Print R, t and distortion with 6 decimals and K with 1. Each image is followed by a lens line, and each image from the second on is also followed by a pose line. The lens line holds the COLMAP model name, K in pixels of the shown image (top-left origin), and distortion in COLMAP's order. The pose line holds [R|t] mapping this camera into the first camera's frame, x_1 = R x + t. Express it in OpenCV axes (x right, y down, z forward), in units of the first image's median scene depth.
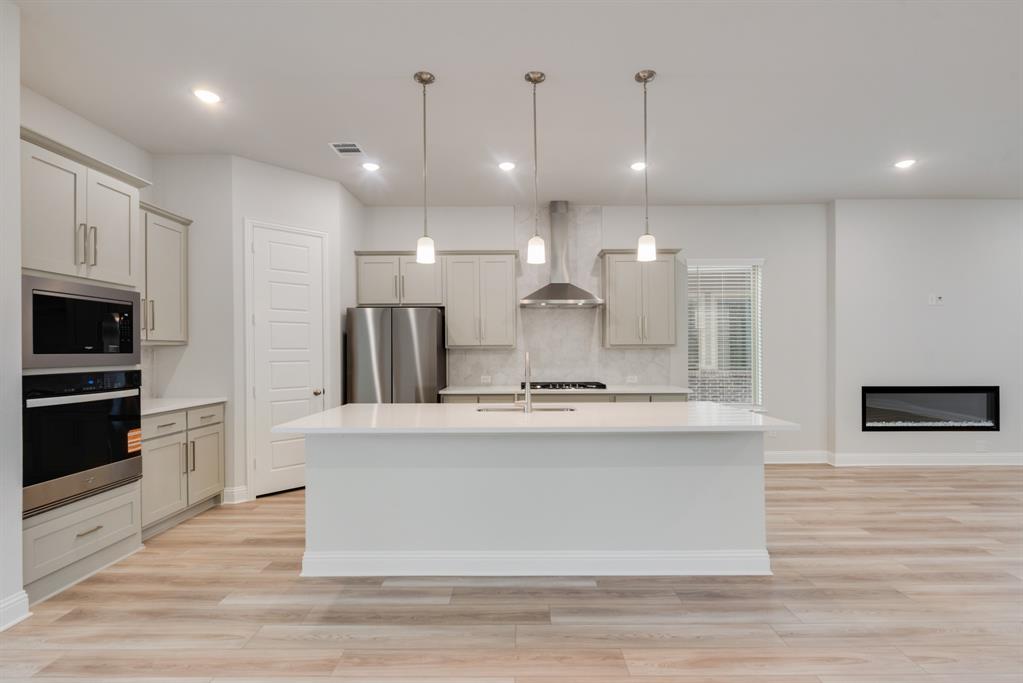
lens RADIAL K [[461.0, 0, 517.1], [0, 461.0, 349.3], [0, 0, 1]] dist [0.000224, -0.000177]
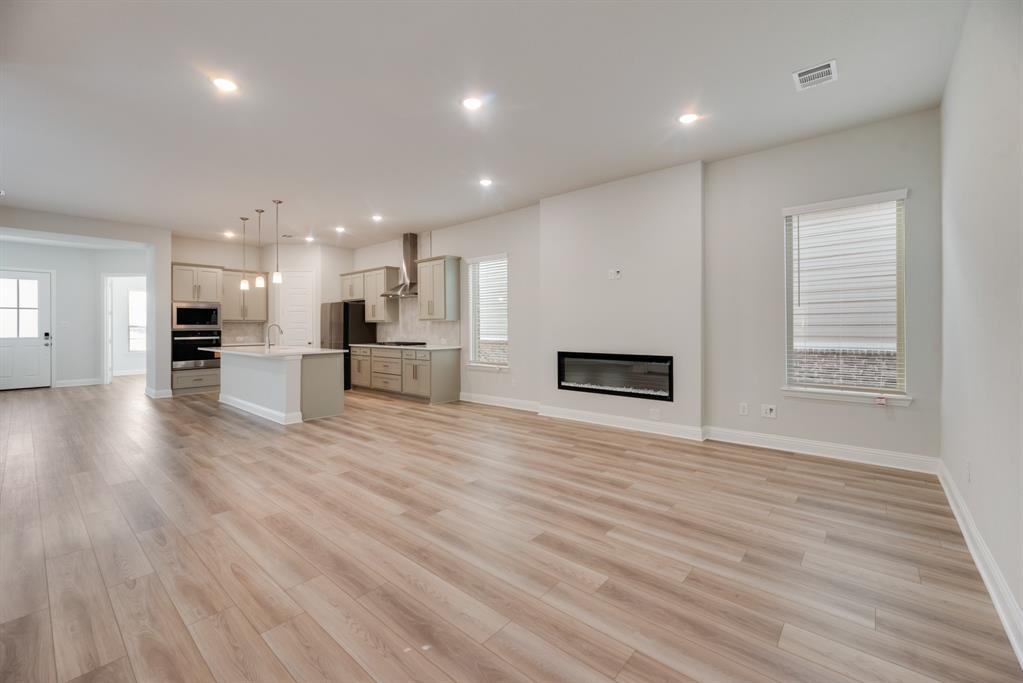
lens RADIAL K [[417.6, 0, 511.3], [0, 417.6, 328.0], [0, 0, 1]] dist [0.001883, 0.000293]
pose [[0.764442, 0.001581, -0.644690, 1.975456], [0.004665, 0.999957, 0.007984, 0.014654], [0.644675, -0.009111, 0.764402, 0.133770]]
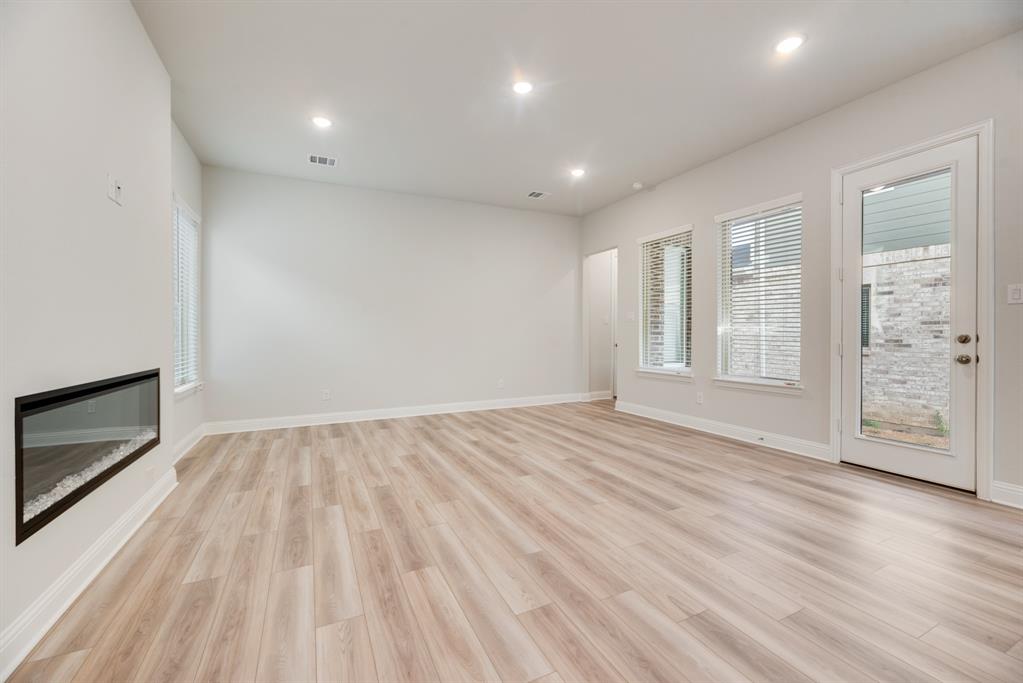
lens RADIAL K [[417.6, 0, 511.3], [0, 417.6, 328.0], [0, 0, 1]] dist [0.001883, 0.000293]
pose [[-0.444469, 0.020951, 0.895549, 0.511117], [0.000338, 0.999730, -0.023220, 0.058557], [-0.895794, -0.010018, -0.444356, 1.211734]]
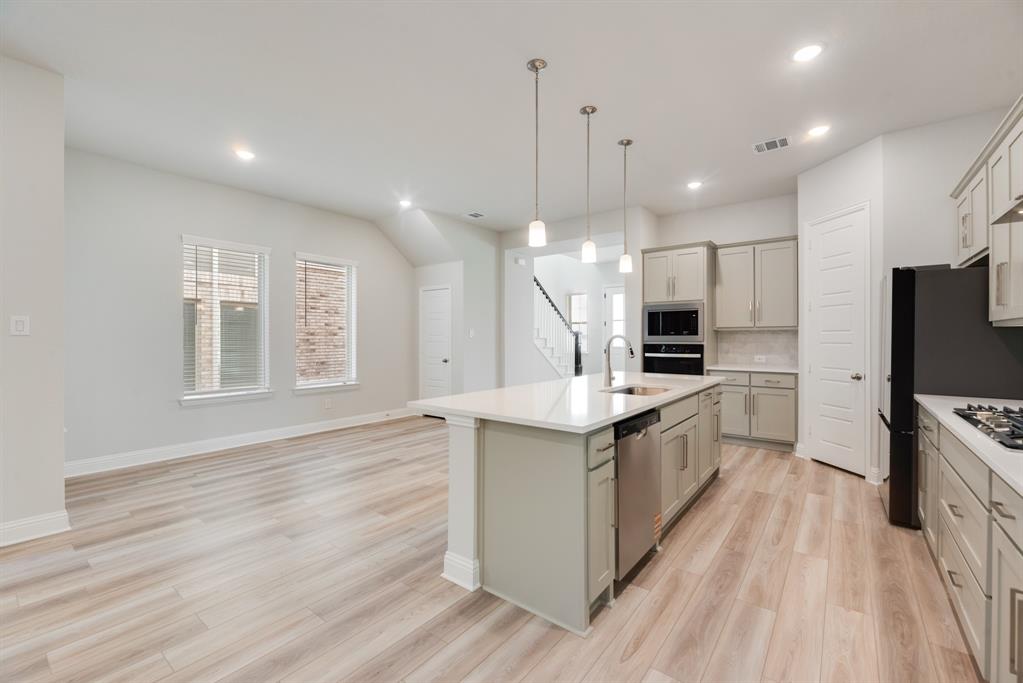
lens RADIAL K [[433.6, 0, 520.7], [0, 433.6, 339.9], [0, 0, 1]] dist [0.001086, 0.000122]
pose [[-0.592971, 0.011682, -0.805139, 0.861550], [0.009102, 0.999928, 0.007805, 0.005798], [0.805173, -0.002700, -0.593034, 1.227349]]
